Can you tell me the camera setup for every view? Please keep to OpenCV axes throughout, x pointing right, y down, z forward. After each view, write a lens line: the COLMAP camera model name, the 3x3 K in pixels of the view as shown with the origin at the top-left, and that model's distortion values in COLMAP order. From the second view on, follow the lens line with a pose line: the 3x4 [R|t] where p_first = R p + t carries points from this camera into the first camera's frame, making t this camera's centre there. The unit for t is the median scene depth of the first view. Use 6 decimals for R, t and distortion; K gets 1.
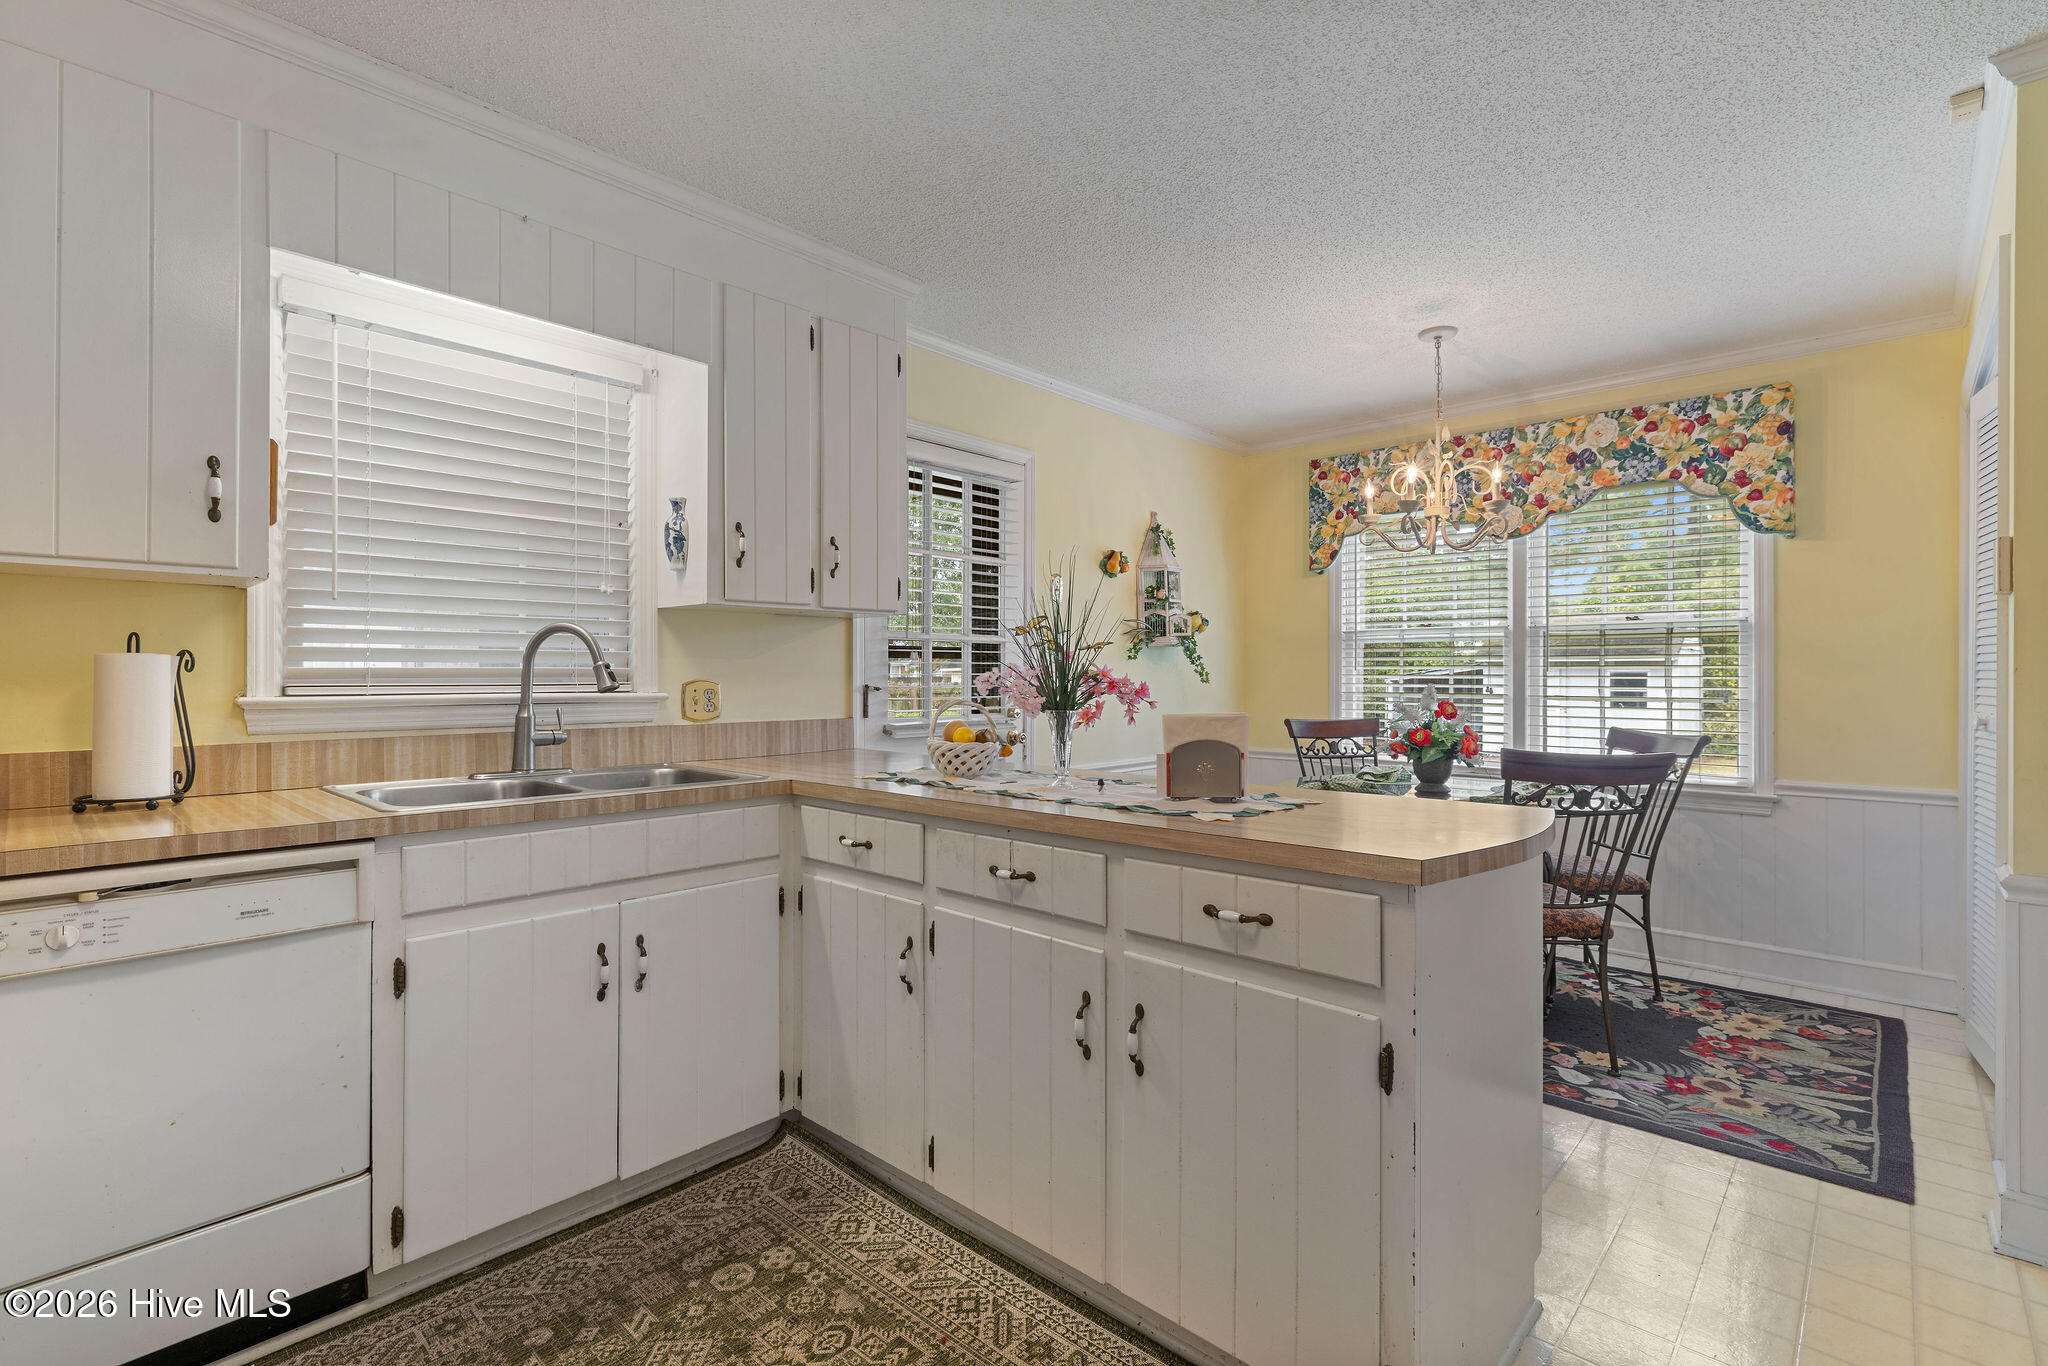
lens RADIAL K [[908.9, 0, 1039.1], [0, 908.9, 677.9], [0, 0, 1]] dist [-0.003761, -0.000351]
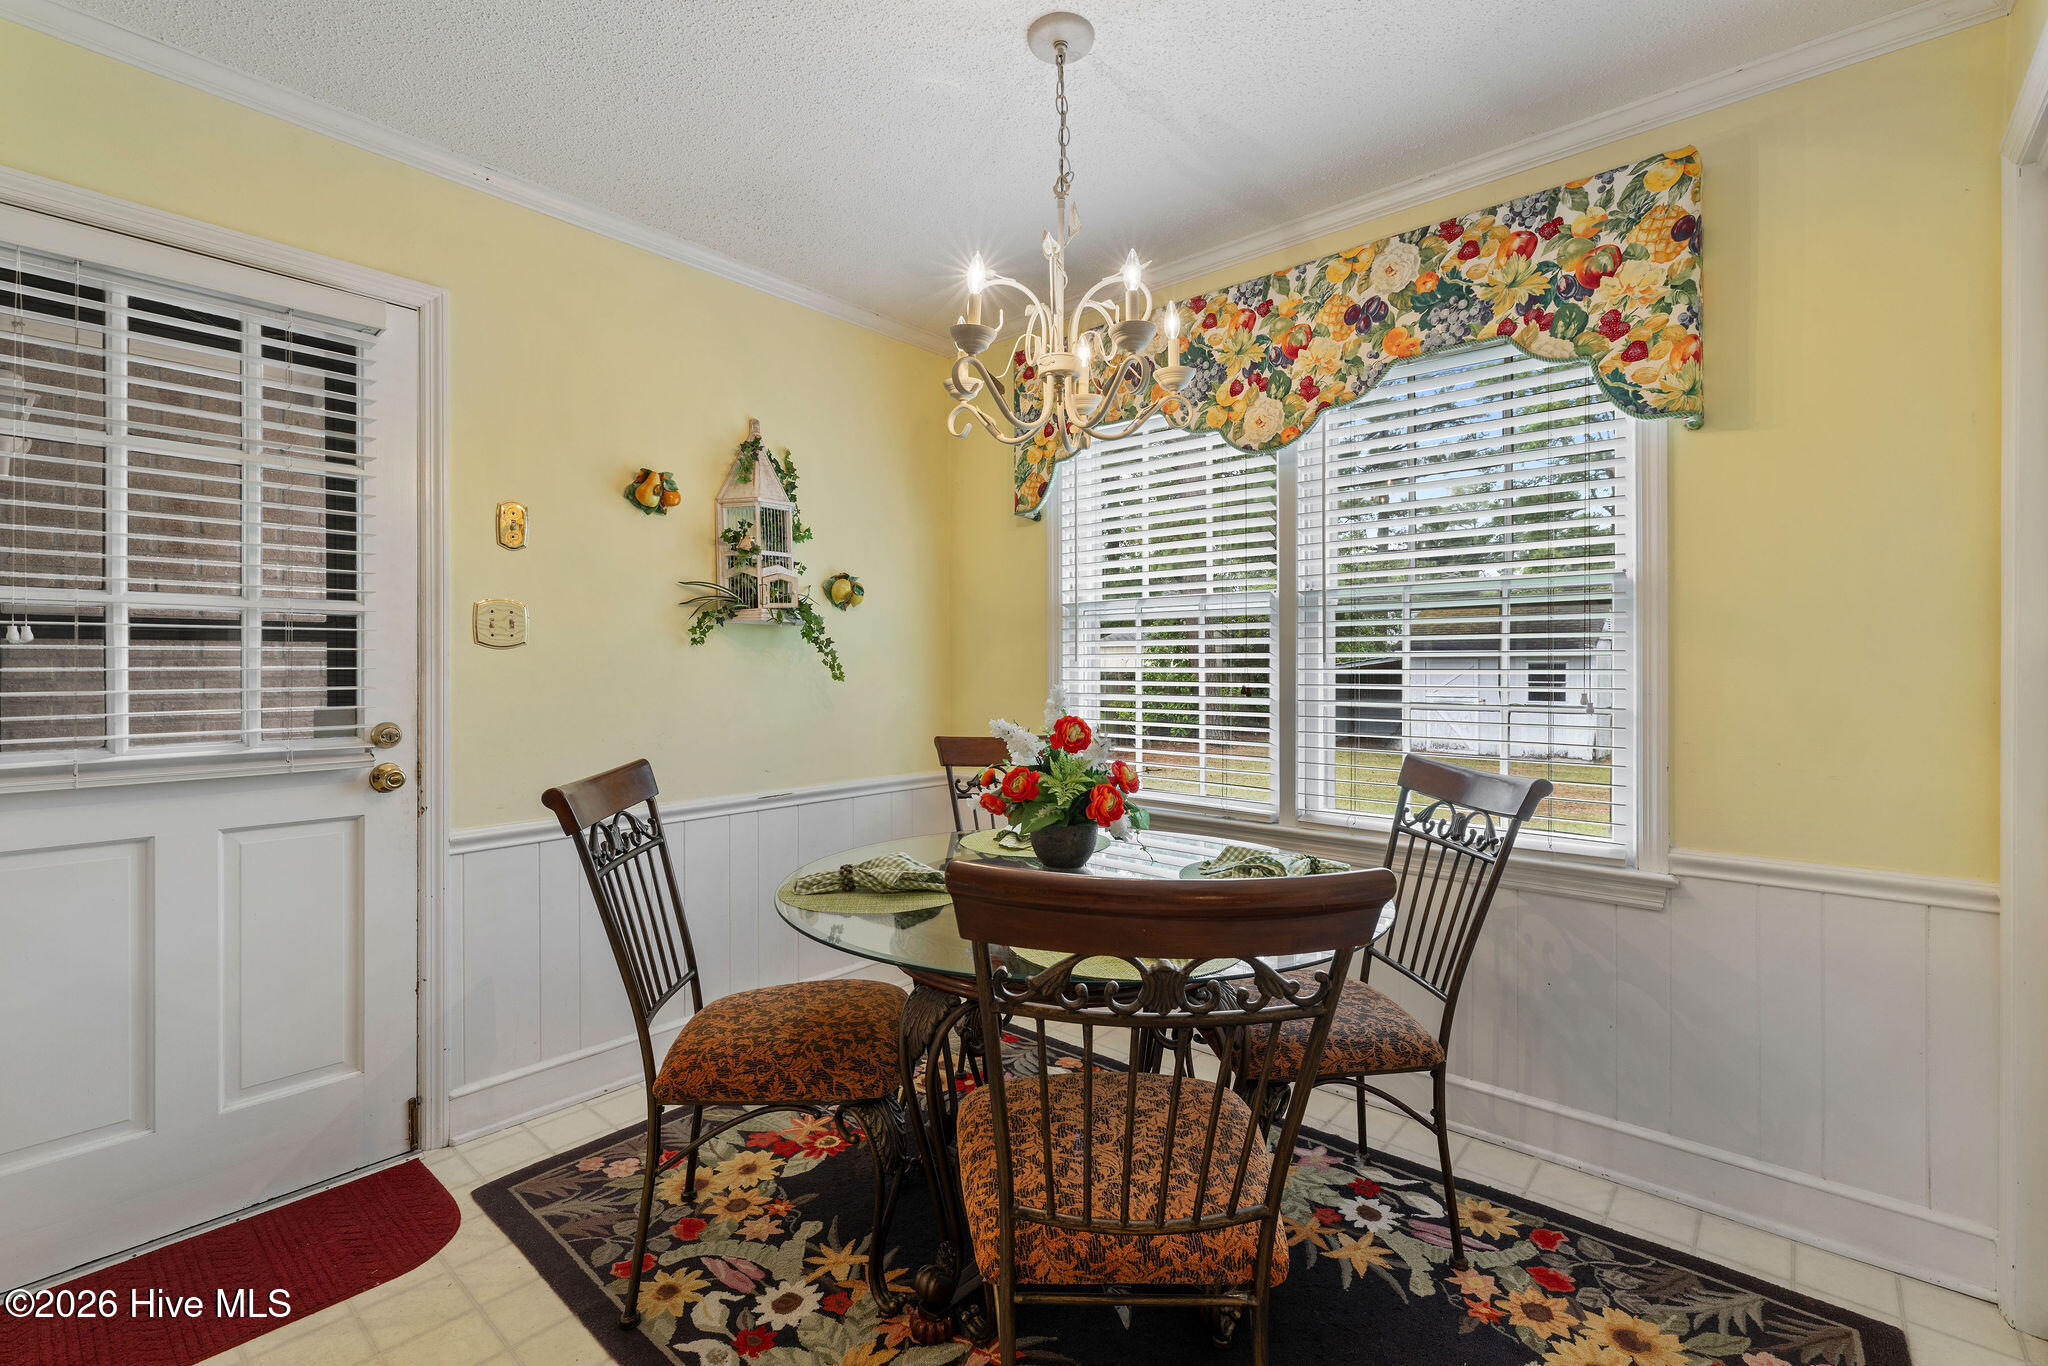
lens RADIAL K [[908.9, 0, 1012.8], [0, 908.9, 670.5], [0, 0, 1]] dist [-0.003761, -0.000351]
pose [[0.999261, -0.002506, 0.038366, 0.361610], [0.002482, 0.999997, 0.000670, -0.002132], [-0.038367, -0.000574, 0.999264, 0.427363]]
